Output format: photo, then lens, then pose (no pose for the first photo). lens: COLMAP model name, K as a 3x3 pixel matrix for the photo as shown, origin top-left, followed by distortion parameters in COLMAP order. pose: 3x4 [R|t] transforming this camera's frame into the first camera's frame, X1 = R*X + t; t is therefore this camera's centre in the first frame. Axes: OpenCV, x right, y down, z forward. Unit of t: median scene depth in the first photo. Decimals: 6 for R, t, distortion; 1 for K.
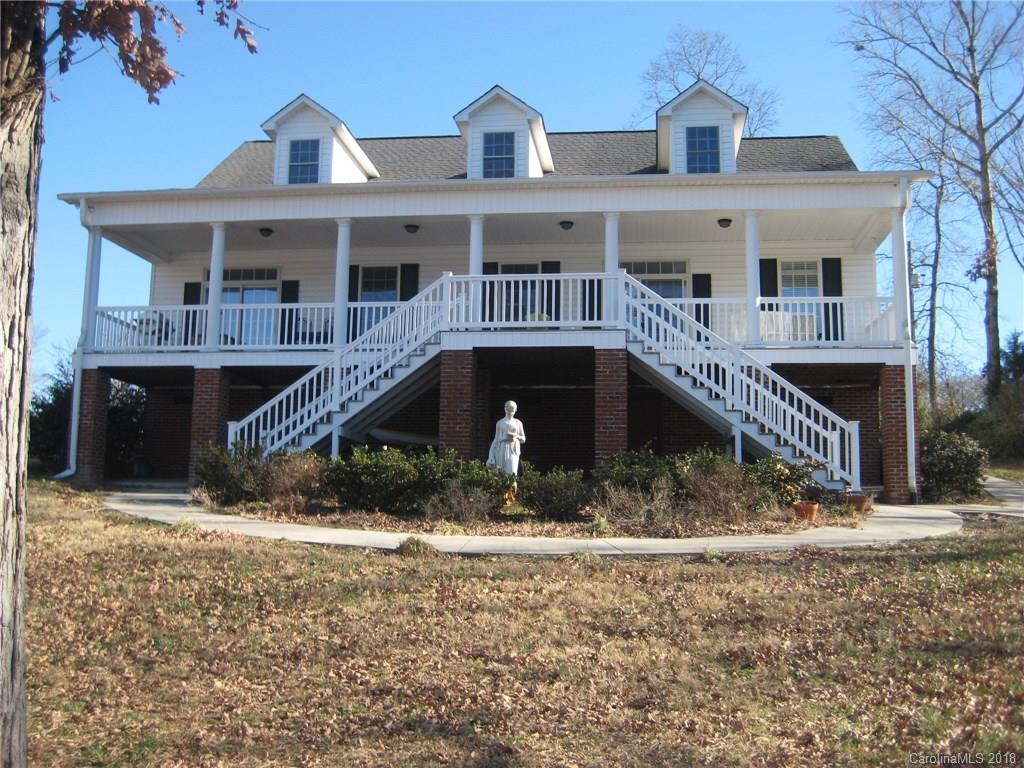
lens RADIAL K [[1051.9, 0, 512.0], [0, 1051.9, 384.0], [0, 0, 1]] dist [-0.130882, 0.004379]
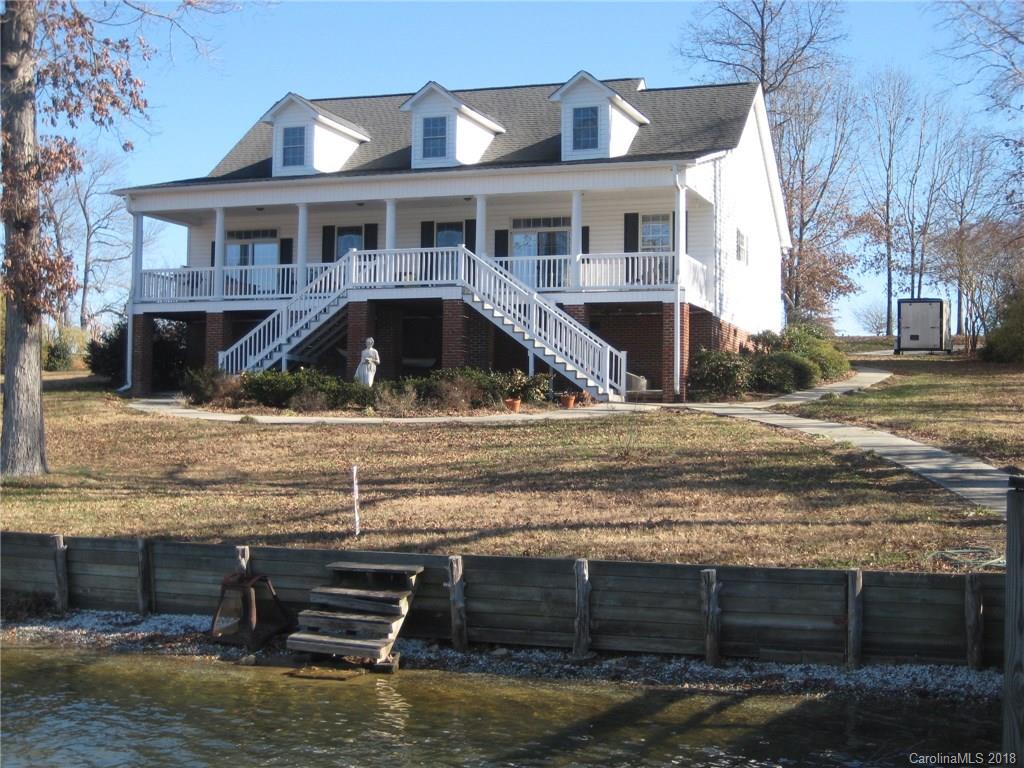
lens RADIAL K [[1502.2, 0, 512.0], [0, 1502.2, 384.0], [0, 0, 1]] dist [-0.114198, -0.010467]
pose [[0.975788, -0.011071, -0.218438, 0.606190], [0.030380, 0.995898, 0.085235, -0.087443], [0.216599, -0.089807, 0.972121, -1.007215]]
